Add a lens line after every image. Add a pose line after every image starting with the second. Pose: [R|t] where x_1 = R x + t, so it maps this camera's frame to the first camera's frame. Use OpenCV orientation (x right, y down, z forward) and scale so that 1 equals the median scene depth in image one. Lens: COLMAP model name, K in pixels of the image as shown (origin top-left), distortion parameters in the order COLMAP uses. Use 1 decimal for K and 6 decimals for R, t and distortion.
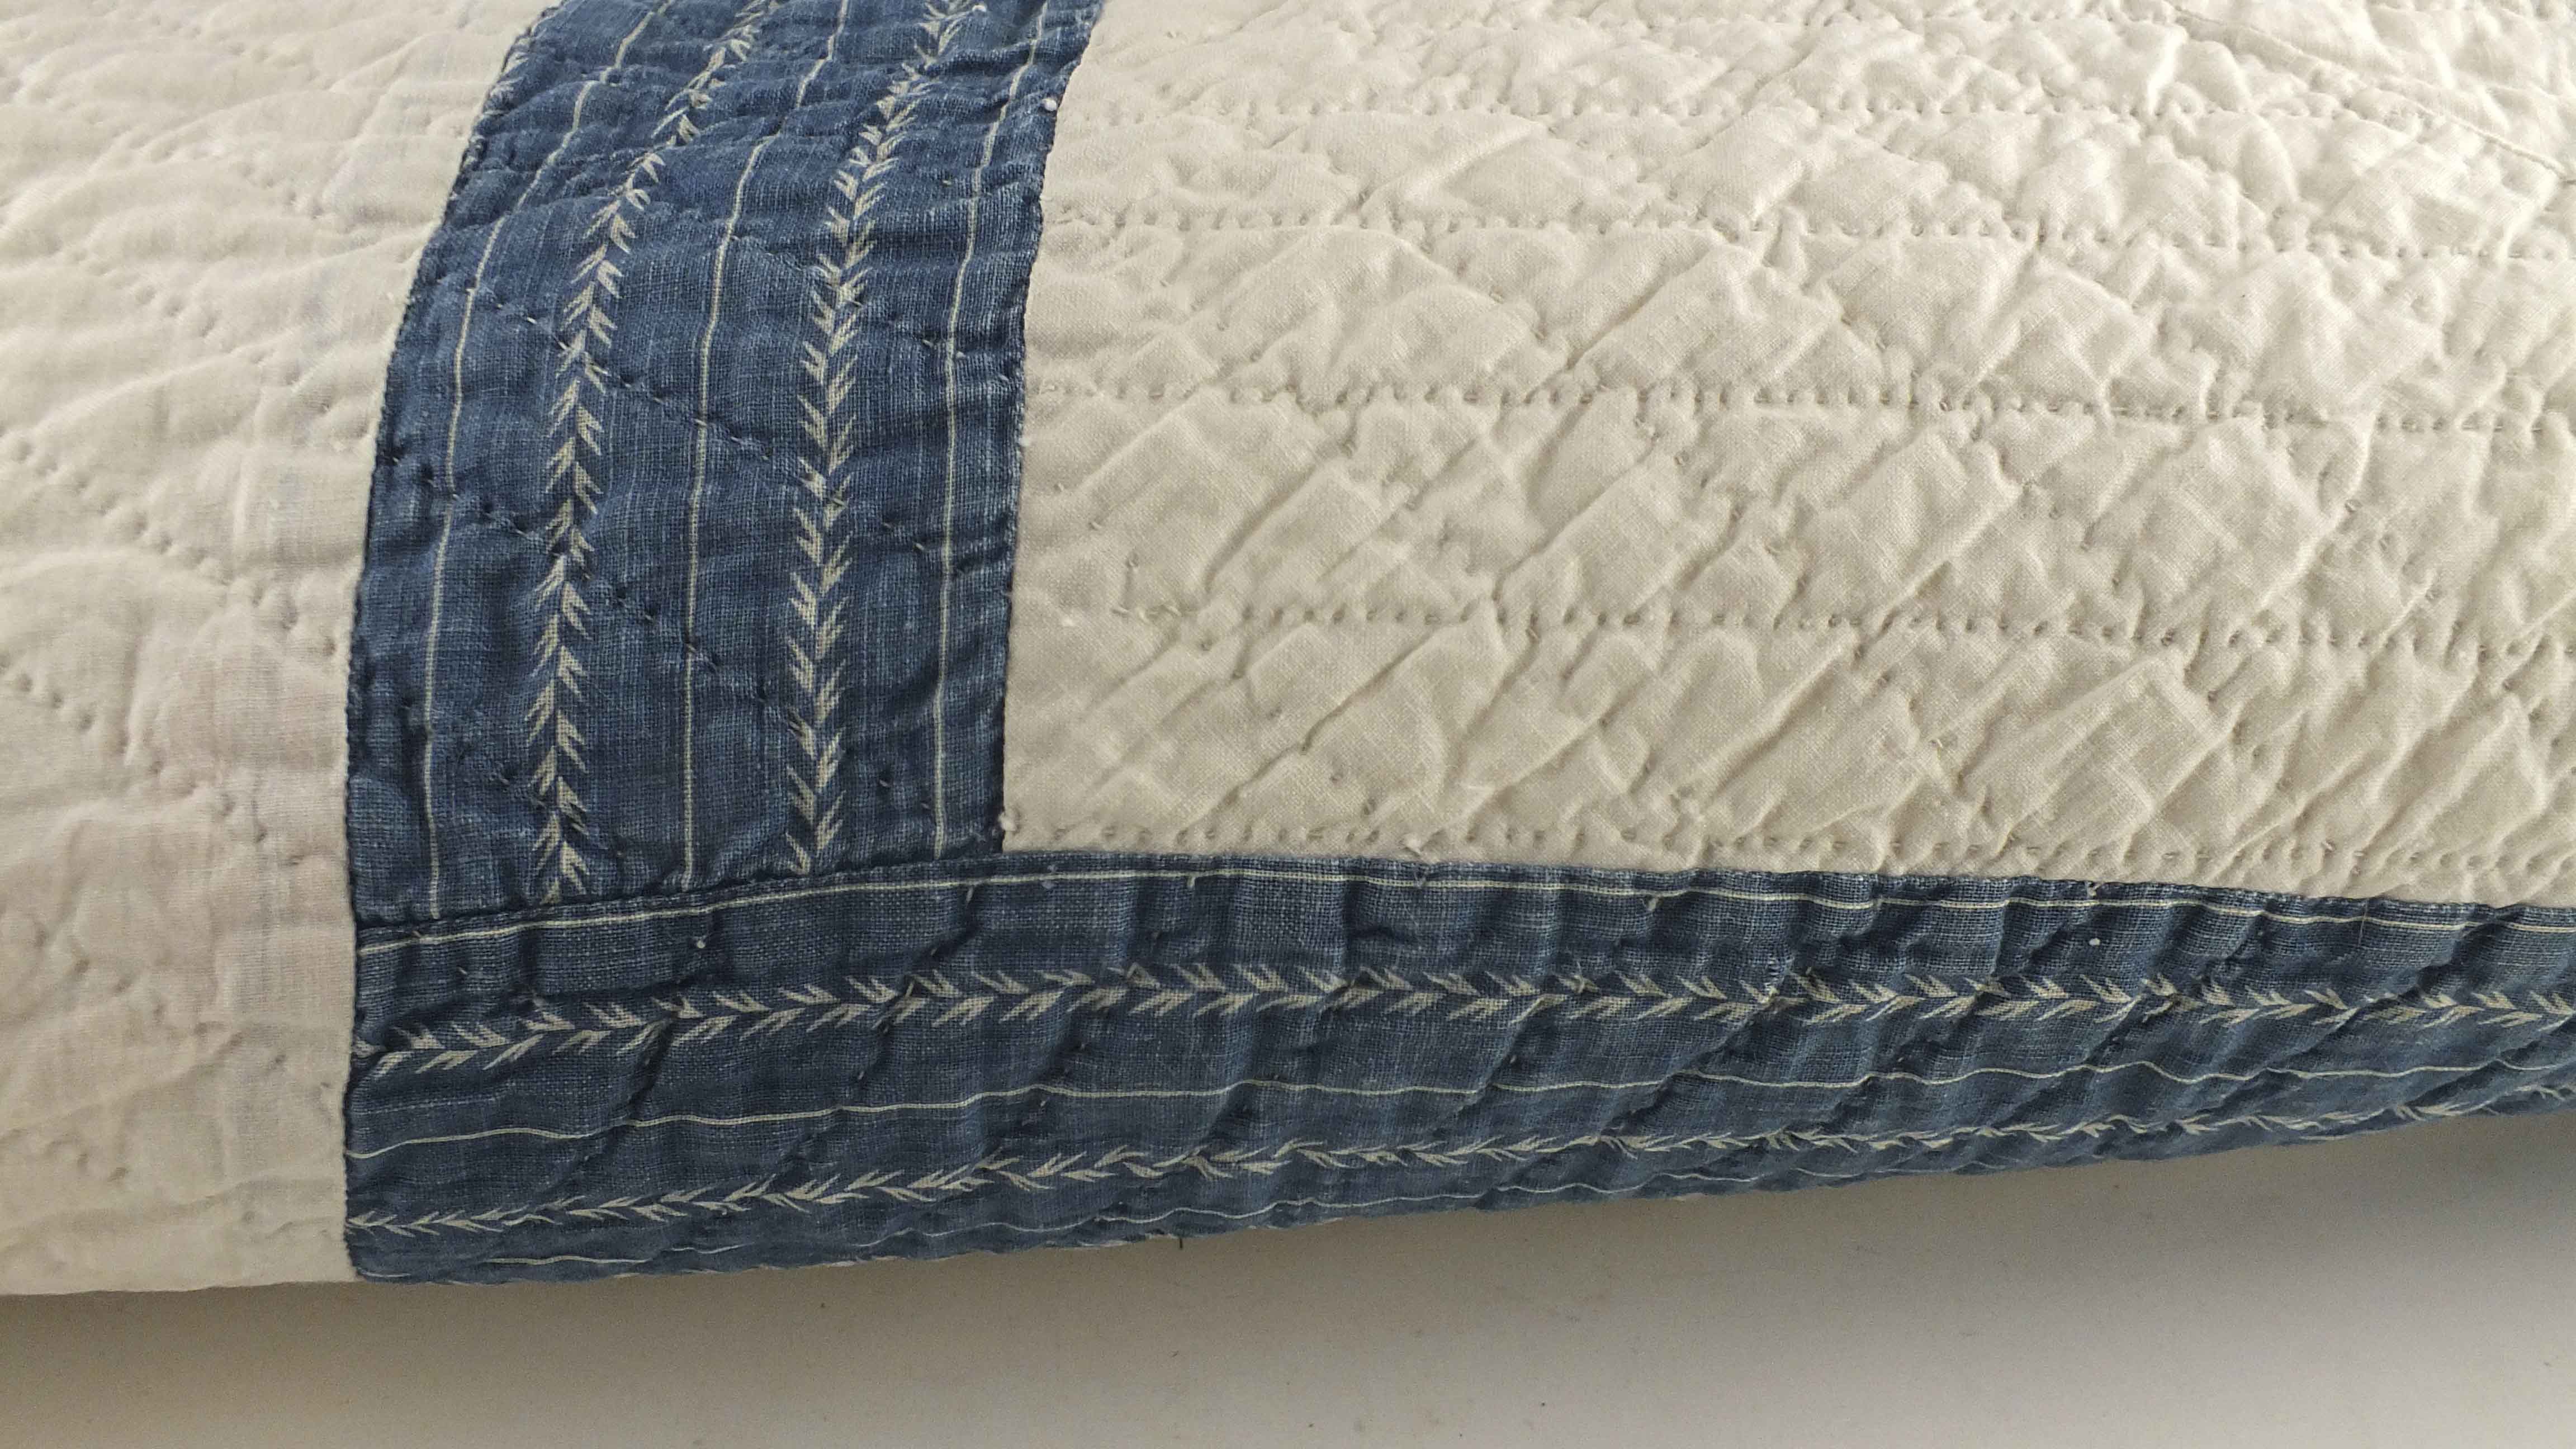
lens RADIAL K [[3039.3, 0, 1288.0], [0, 3039.3, 724.5], [0, 0, 1]] dist [0.149004, 0.003409]
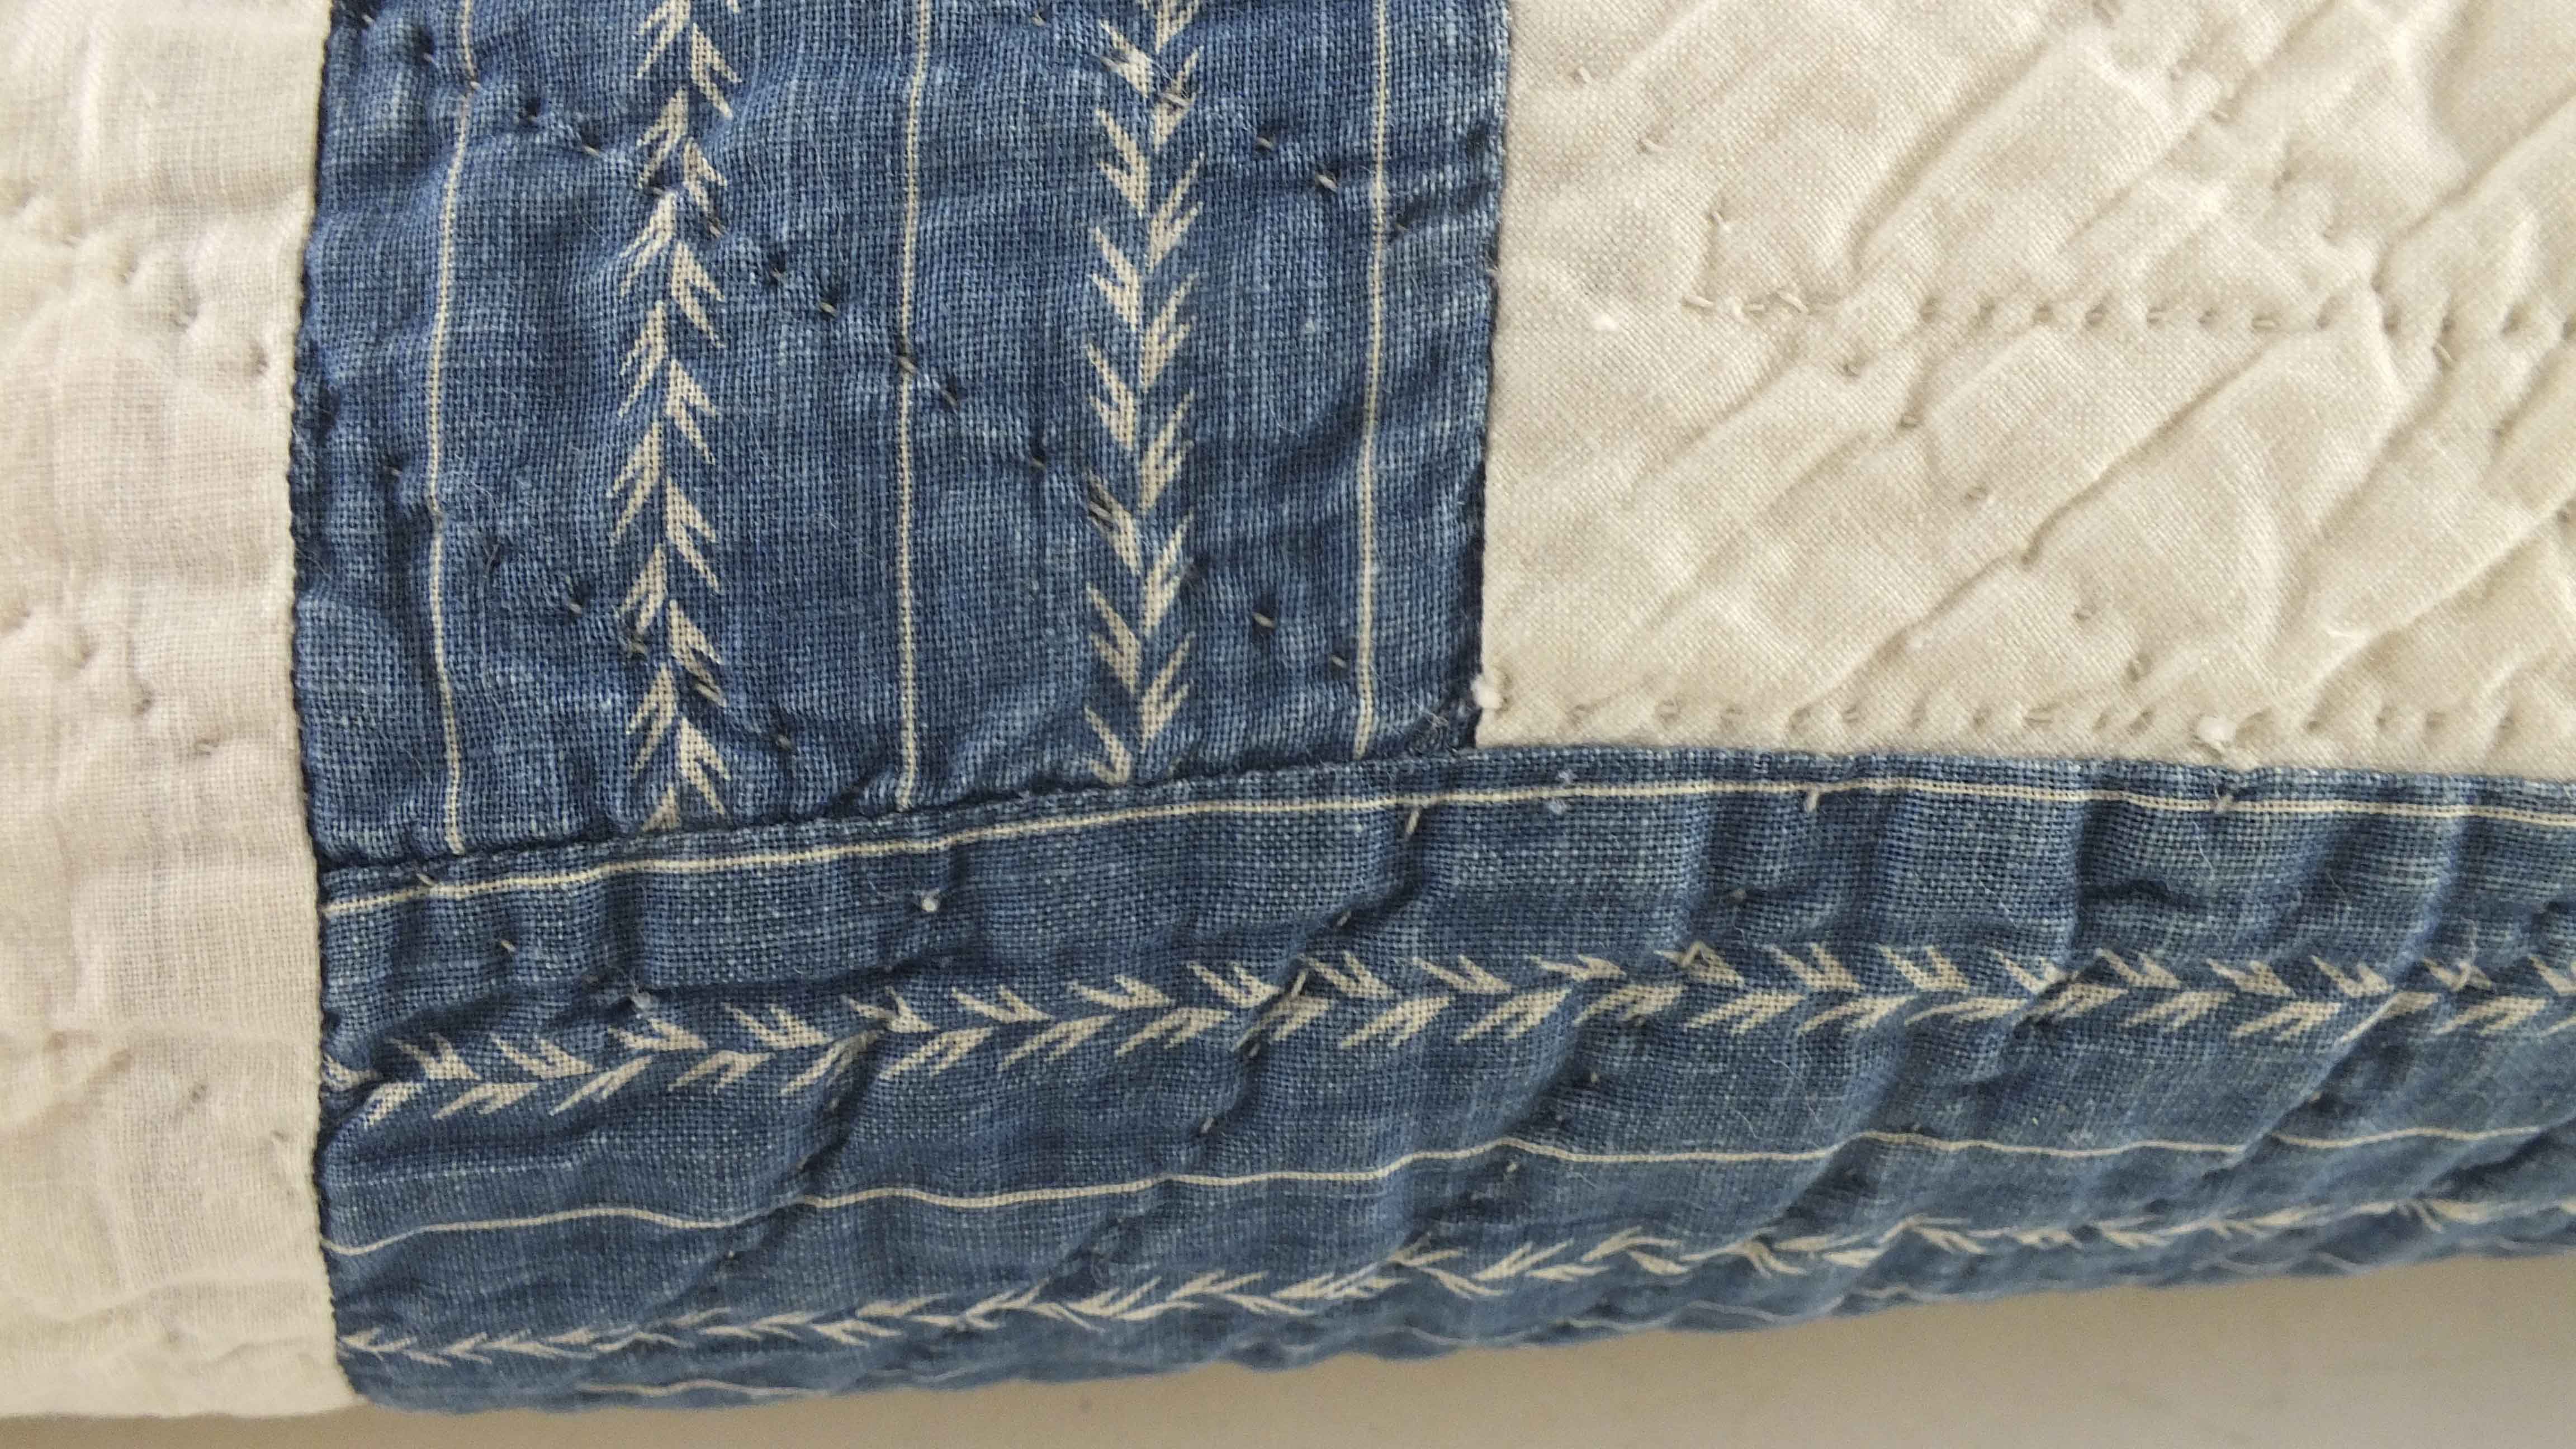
lens RADIAL K [[2254.0, 0, 1288.0], [0, 2254.0, 724.5], [0, 0, 1]] dist [0.078837, -0.214892]
pose [[0.999804, 0.006170, 0.018834, -0.134365], [-0.007742, 0.996389, 0.084550, 0.003846], [-0.018244, -0.084679, 0.996241, 0.589692]]
